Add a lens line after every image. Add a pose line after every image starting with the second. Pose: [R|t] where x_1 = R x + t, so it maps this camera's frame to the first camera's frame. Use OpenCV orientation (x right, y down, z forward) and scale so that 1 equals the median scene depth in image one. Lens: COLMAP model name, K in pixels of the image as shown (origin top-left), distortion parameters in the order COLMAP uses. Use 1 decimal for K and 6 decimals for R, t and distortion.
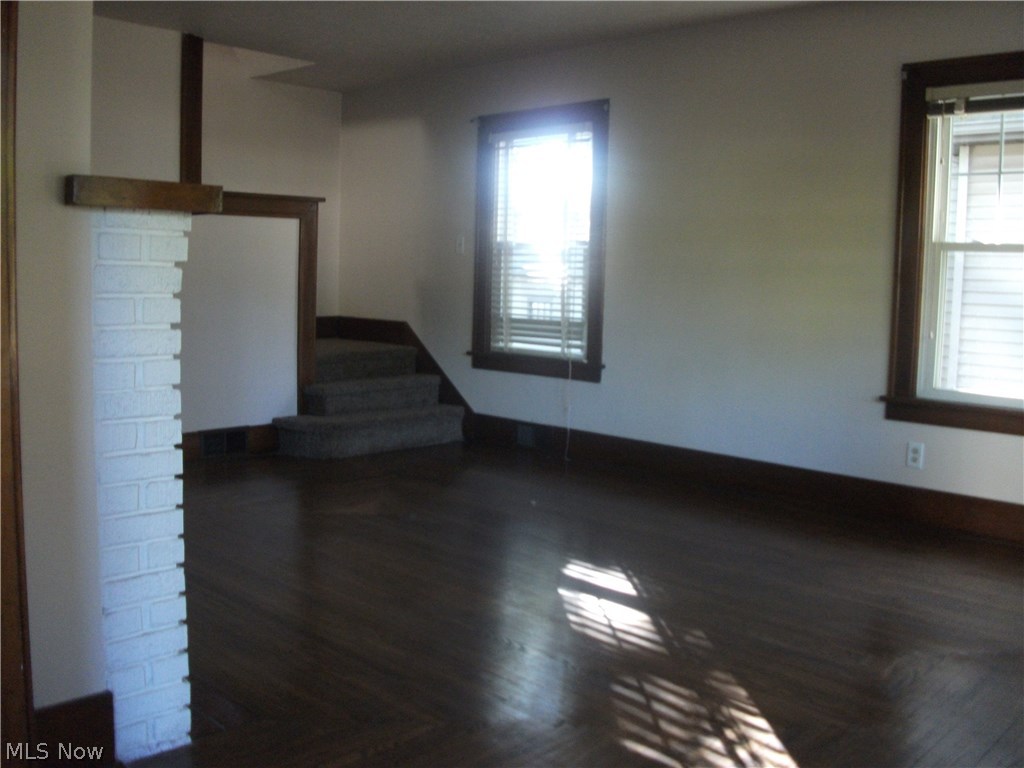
lens RADIAL K [[968.3, 0, 507.9], [0, 968.3, 368.8], [0, 0, 1]] dist [-0.152246, 0.089782]
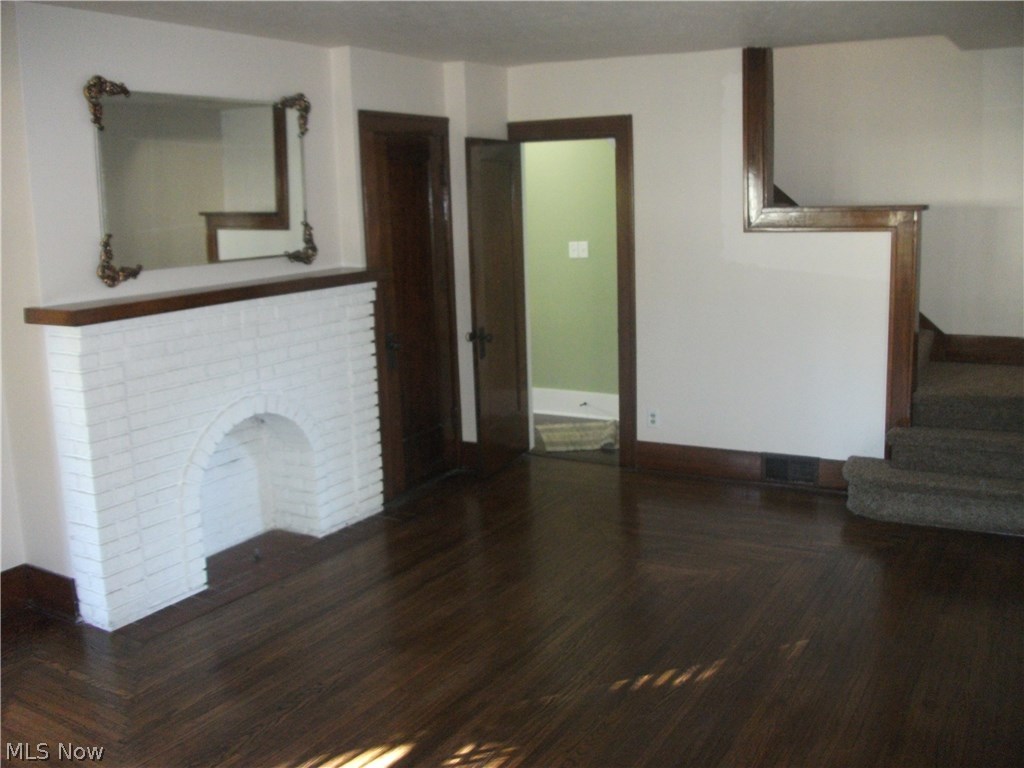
lens RADIAL K [[968.3, 0, 507.9], [0, 968.3, 368.8], [0, 0, 1]] dist [-0.152246, 0.089782]
pose [[0.244660, 0.130535, -0.960782, 0.832998], [-0.057068, 0.991117, 0.120124, -0.188177], [0.967928, 0.025440, 0.249936, 0.746462]]
